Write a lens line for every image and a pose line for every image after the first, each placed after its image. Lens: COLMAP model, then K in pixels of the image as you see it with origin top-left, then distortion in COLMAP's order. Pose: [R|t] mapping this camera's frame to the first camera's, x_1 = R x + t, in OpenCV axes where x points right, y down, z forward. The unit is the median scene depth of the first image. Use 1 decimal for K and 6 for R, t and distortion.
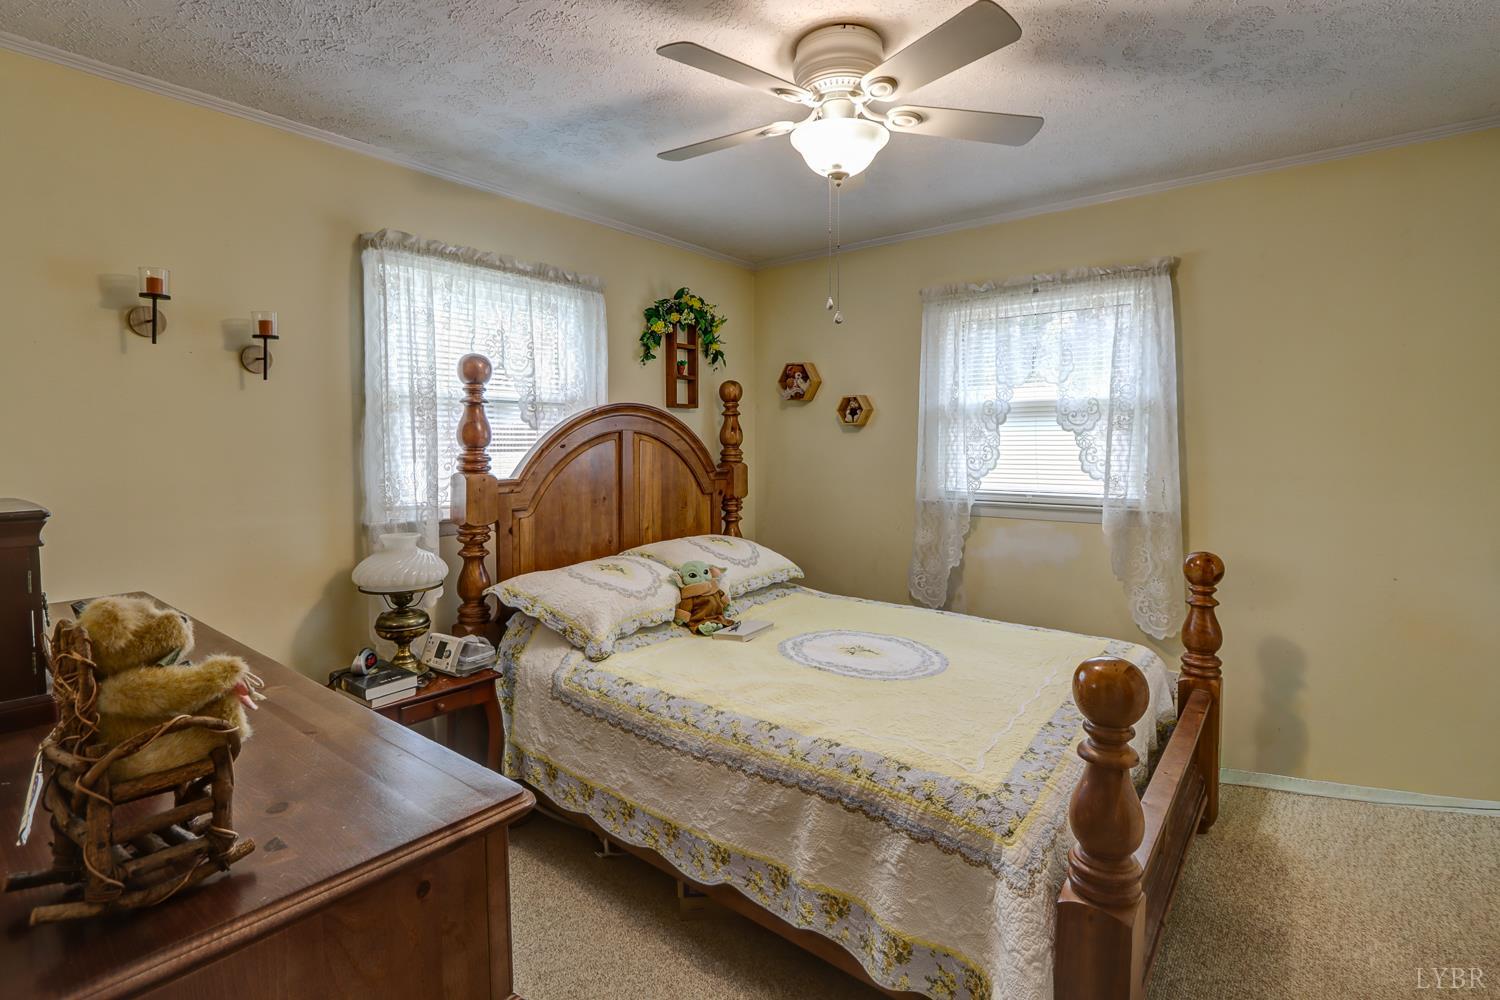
lens RADIAL K [[706.1, 0, 743.5], [0, 706.1, 483.8], [0, 0, 1]] dist [-0.024498, 0.007454]
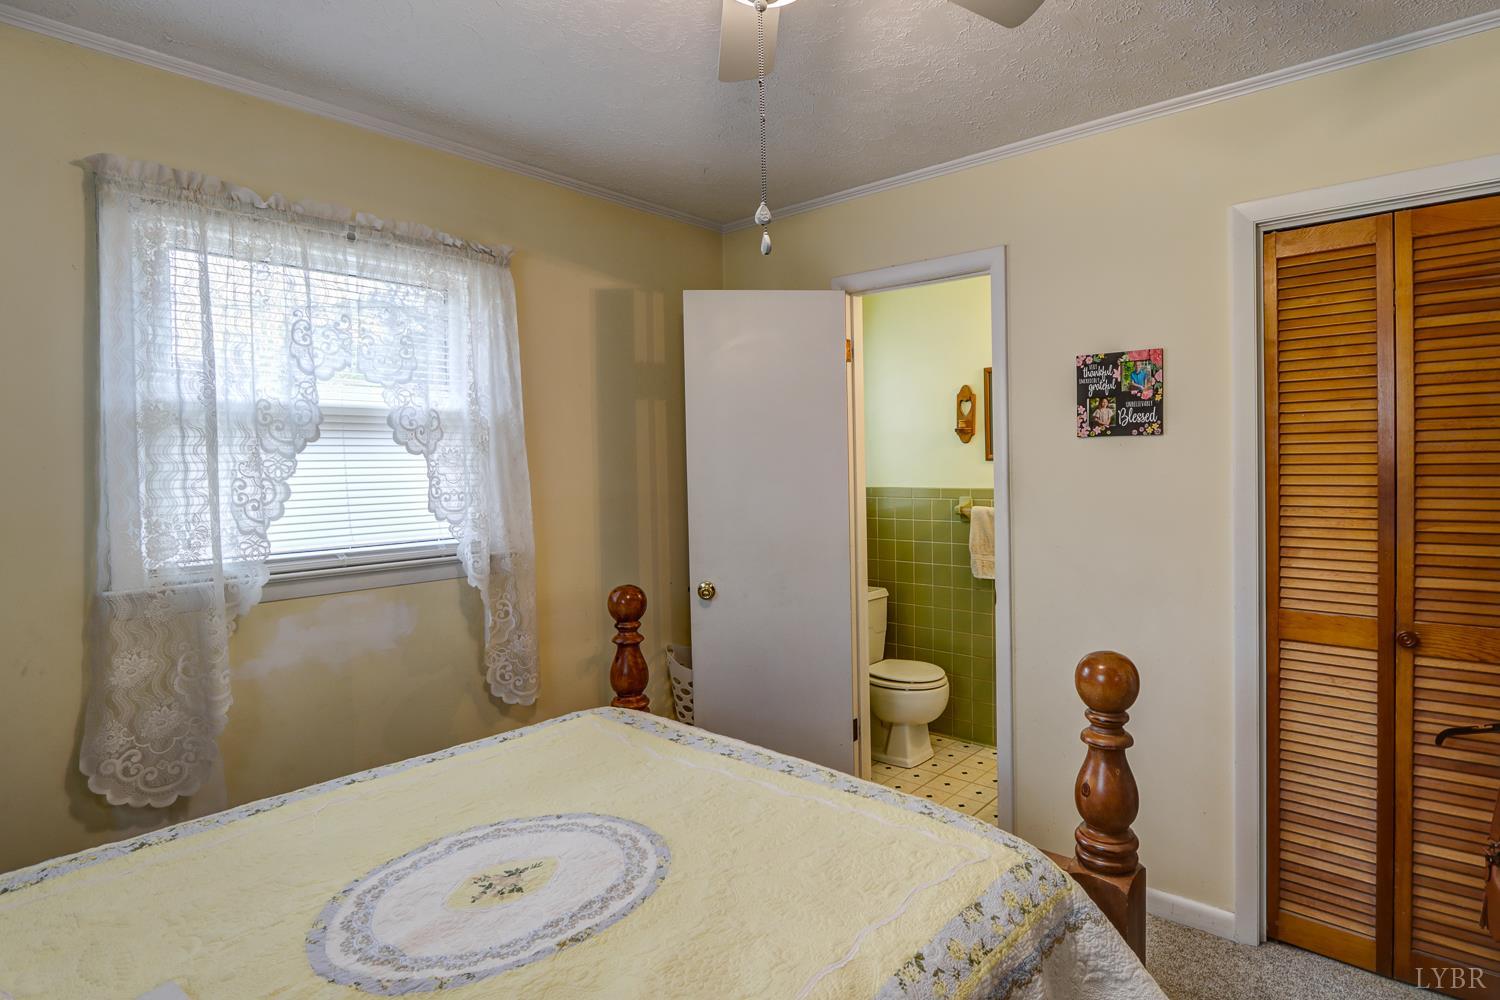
lens RADIAL K [[812.7, 0, 741.1], [0, 812.7, 484.5], [0, 0, 1]] dist [-0.016313, -0.000017]
pose [[0.016173, -0.023227, 0.999599, -0.354559], [0.072621, 0.997117, 0.021995, -0.041436], [-0.997228, 0.072237, 0.017813, 0.701658]]
